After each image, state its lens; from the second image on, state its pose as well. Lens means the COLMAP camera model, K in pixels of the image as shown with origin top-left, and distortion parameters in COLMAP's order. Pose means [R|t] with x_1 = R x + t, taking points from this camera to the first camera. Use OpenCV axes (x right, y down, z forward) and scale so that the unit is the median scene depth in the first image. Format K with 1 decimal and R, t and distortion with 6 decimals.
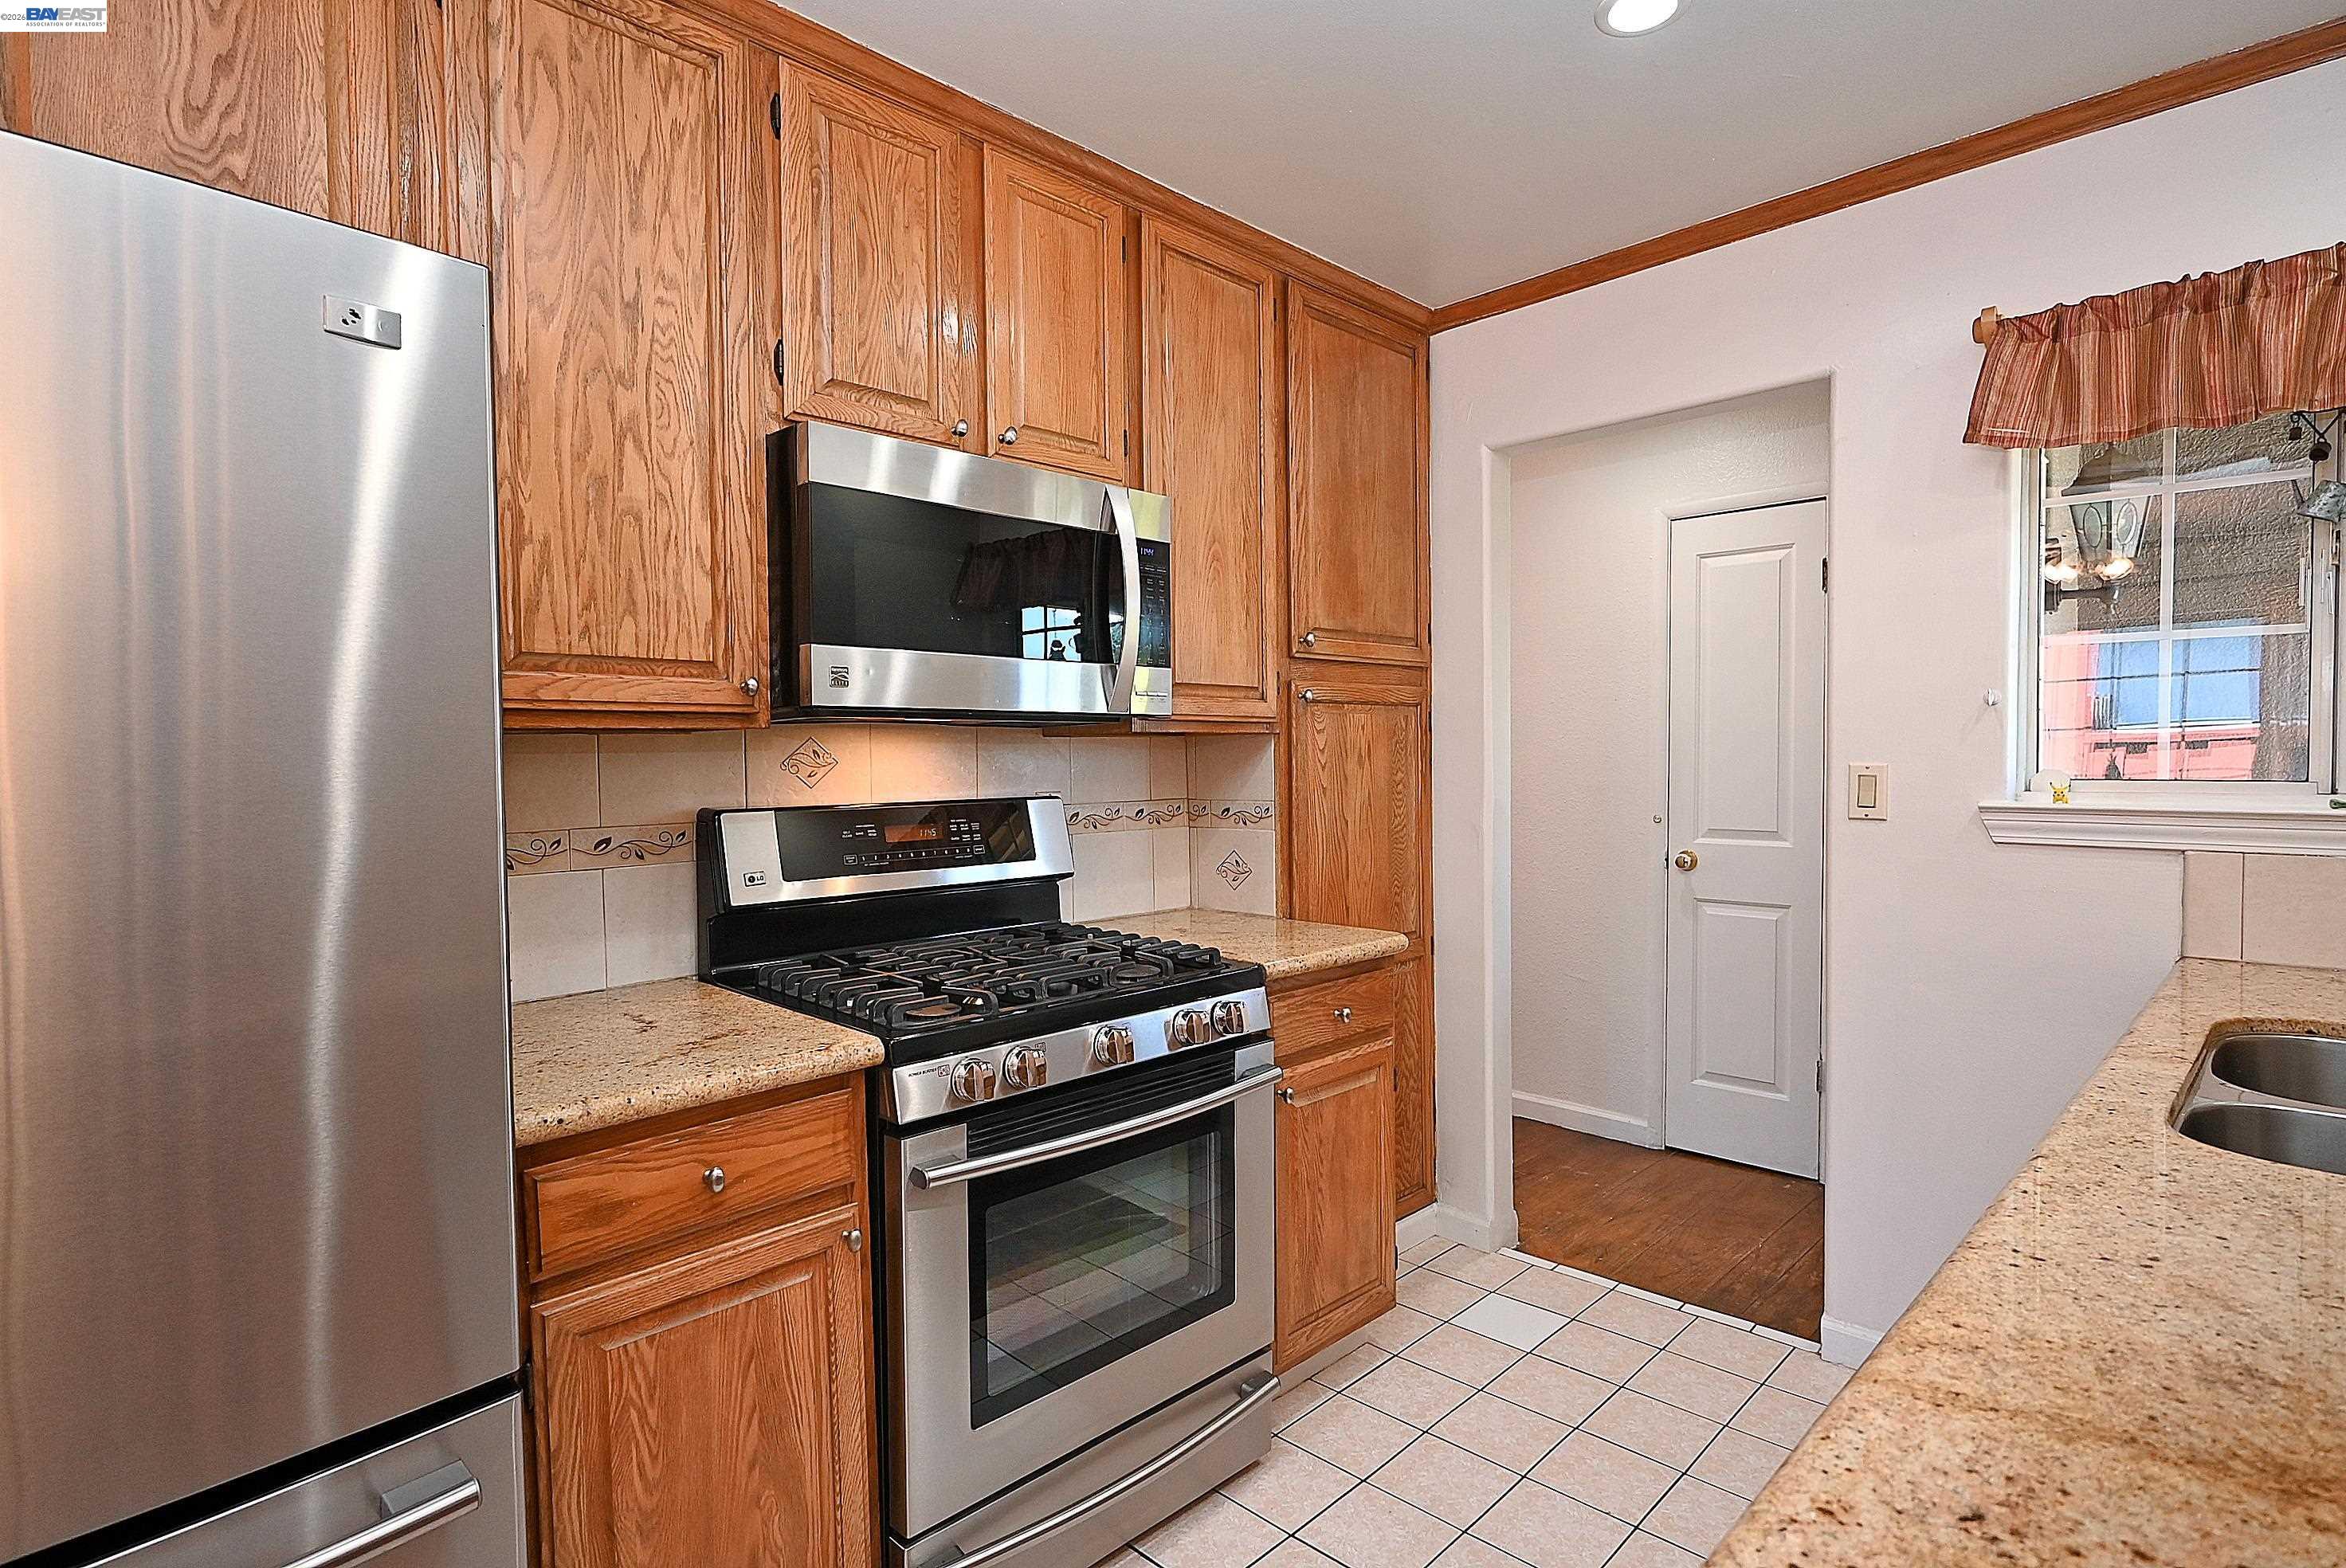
lens RADIAL K [[1162.7, 0, 1152.5], [0, 1162.7, 781.8], [0, 0, 1]] dist [-0.002626, 0.000106]
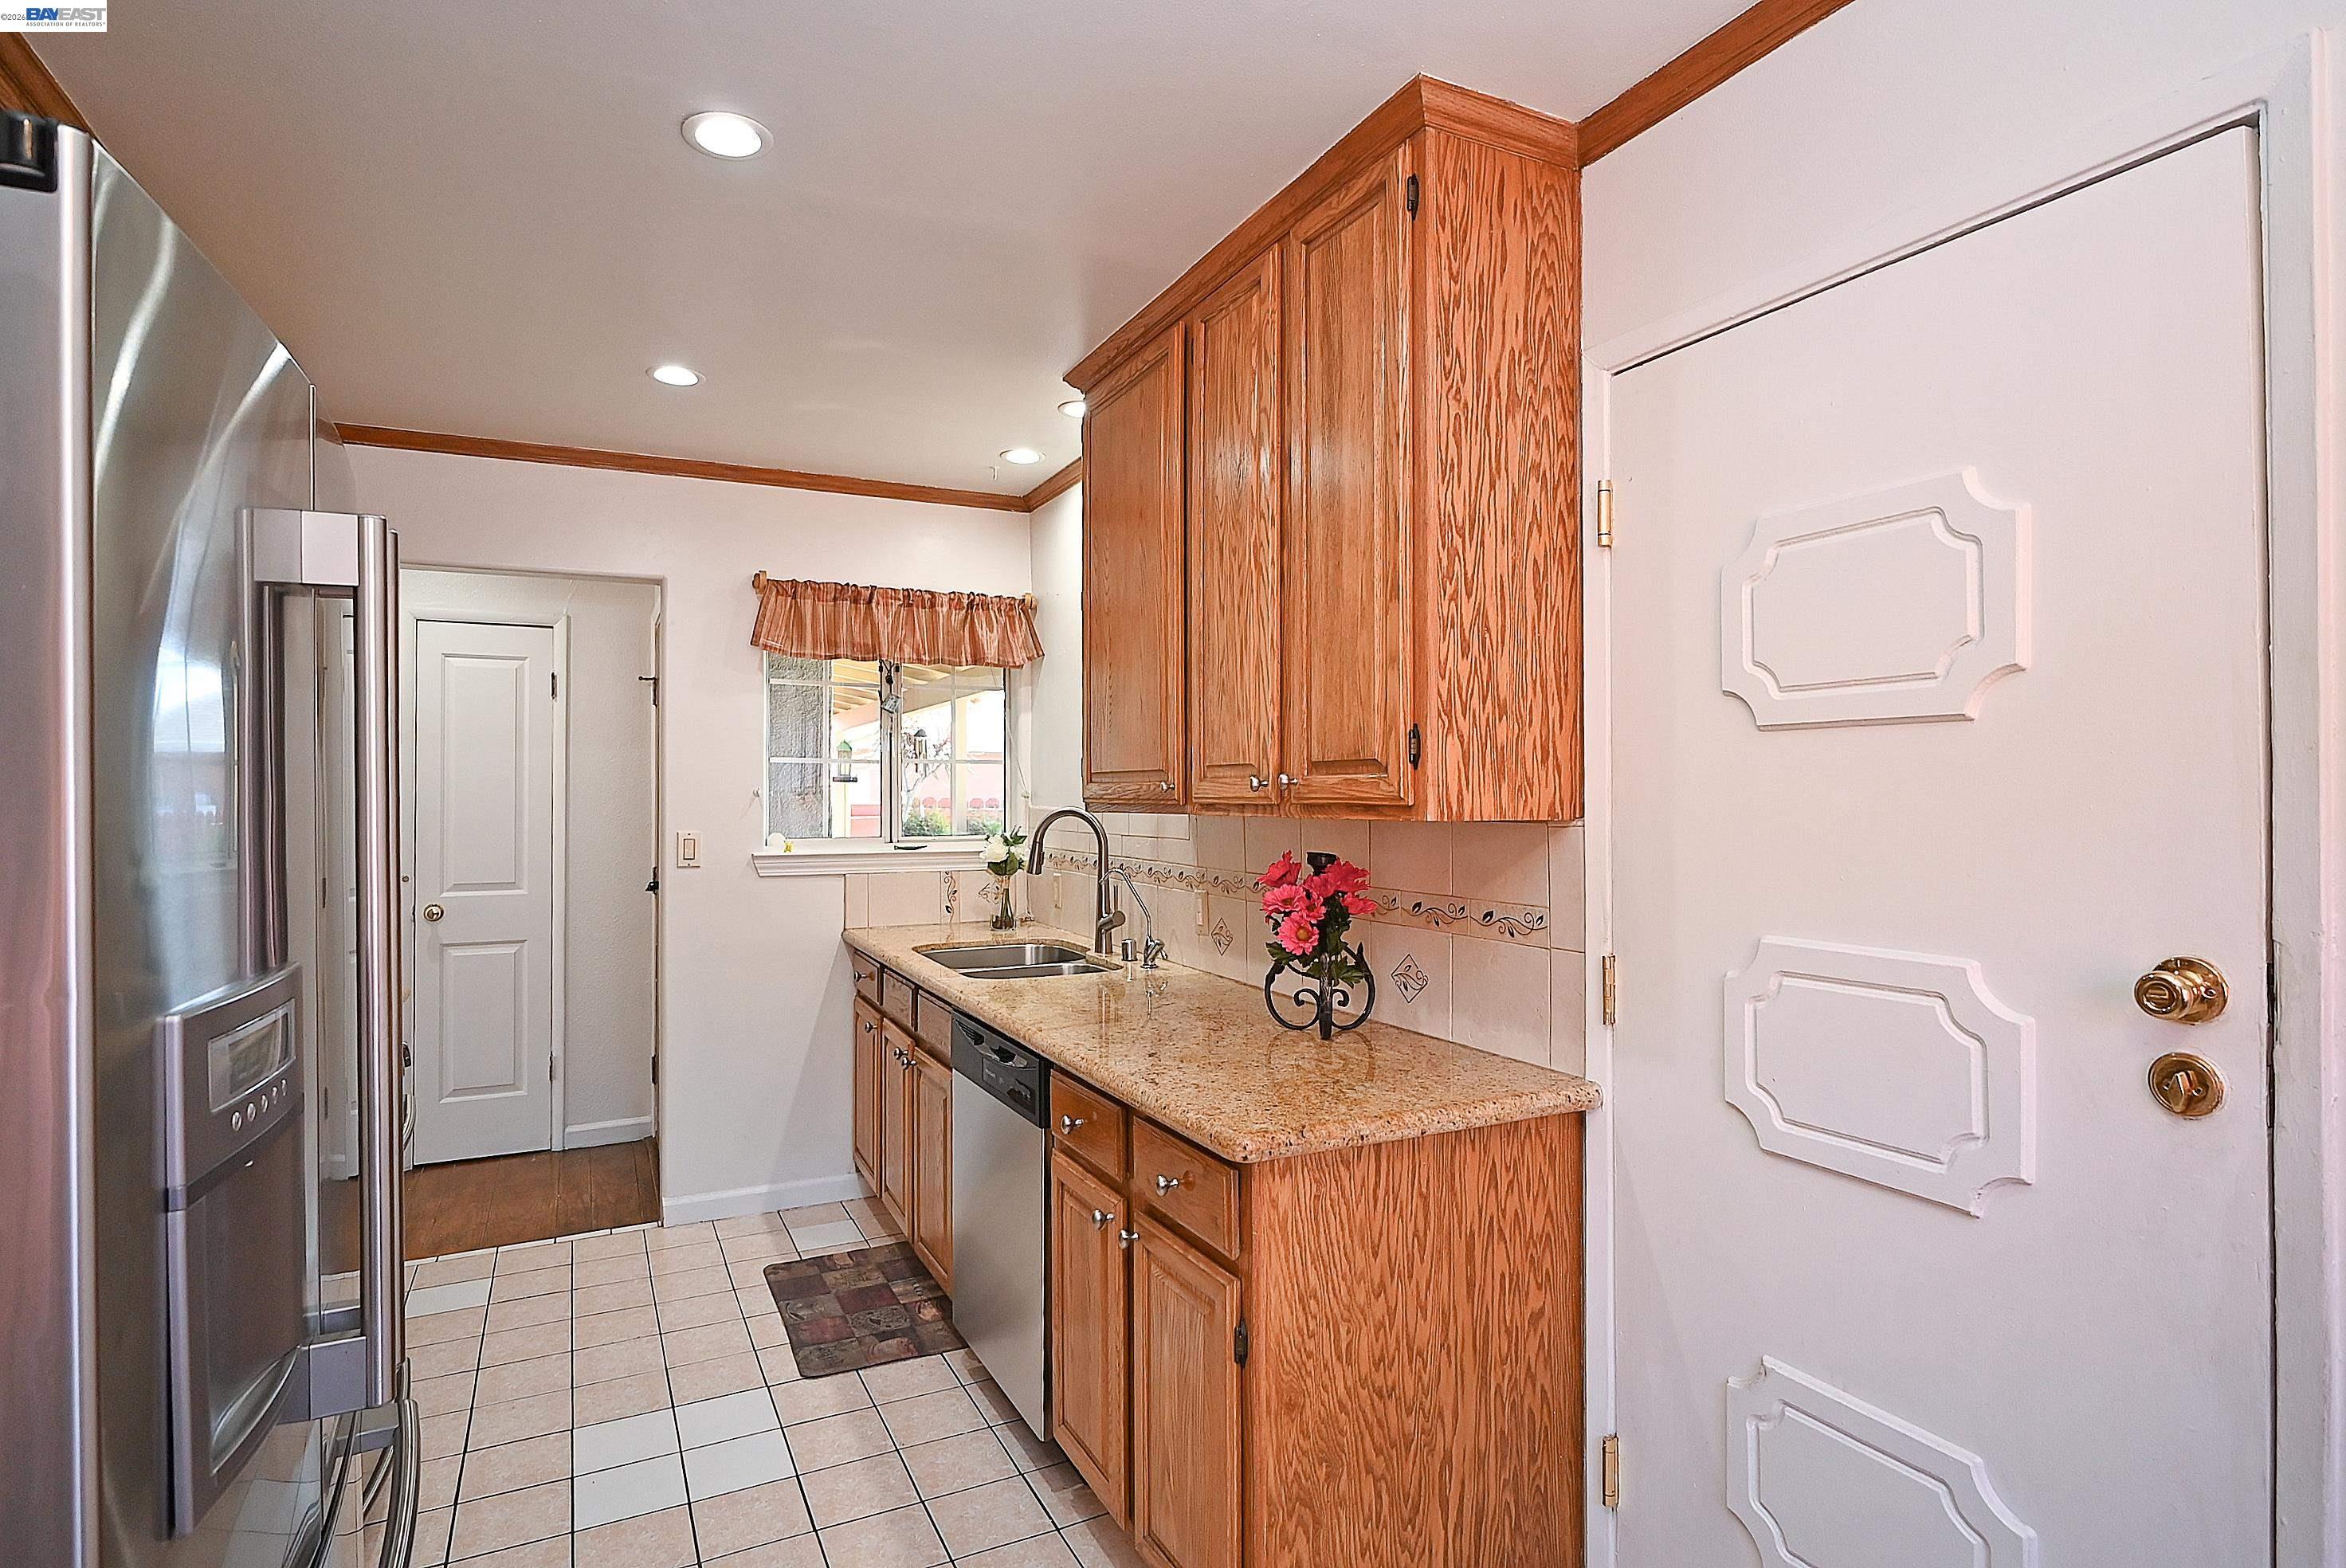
lens RADIAL K [[1190.4, 0, 1176.9], [0, 1190.4, 795.5], [0, 0, 1]] dist [-0.004025, -0.000352]
pose [[0.302958, 0.009647, 0.952955, -0.693608], [0.019079, 0.999687, -0.016185, -0.024611], [-0.952813, 0.023085, 0.302679, -0.112299]]
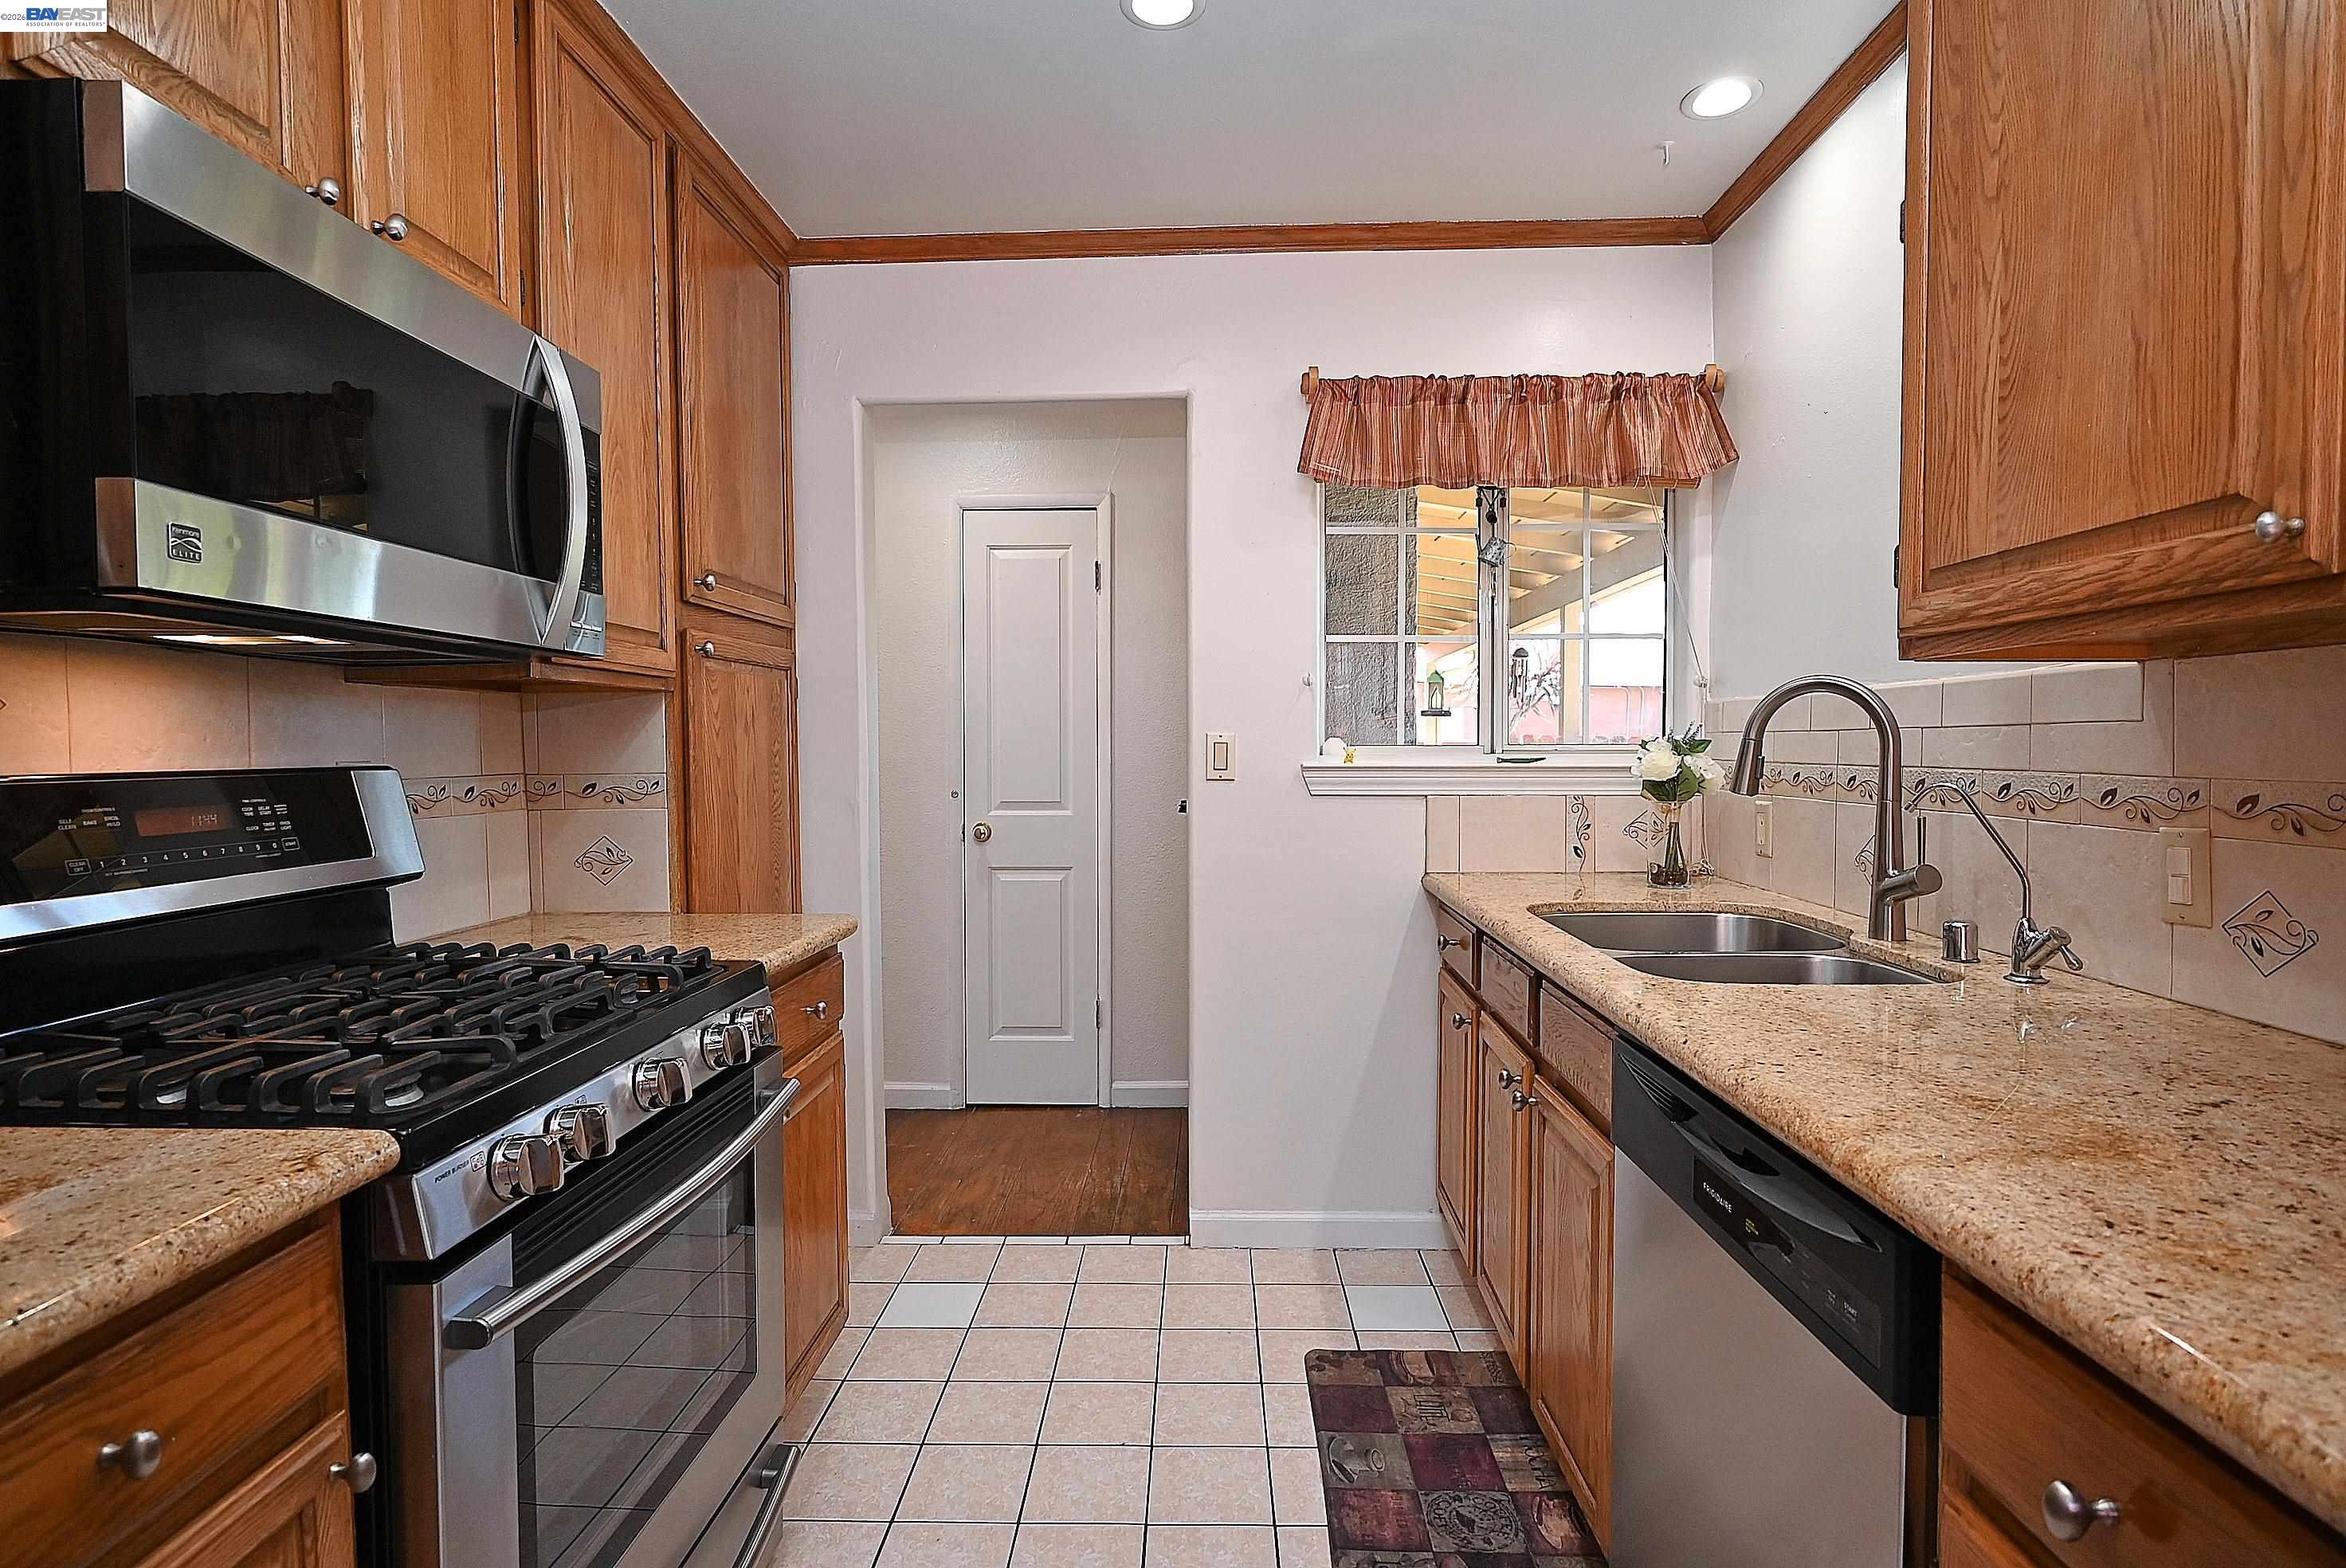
lens RADIAL K [[1162.7, 0, 1152.5], [0, 1162.7, 781.8], [0, 0, 1]] dist [-0.002626, 0.000106]
pose [[0.732316, -0.014654, 0.680807, -0.231223], [0.012330, 0.999890, 0.008258, 0.022767], [-0.680853, 0.002347, 0.732416, 0.176908]]
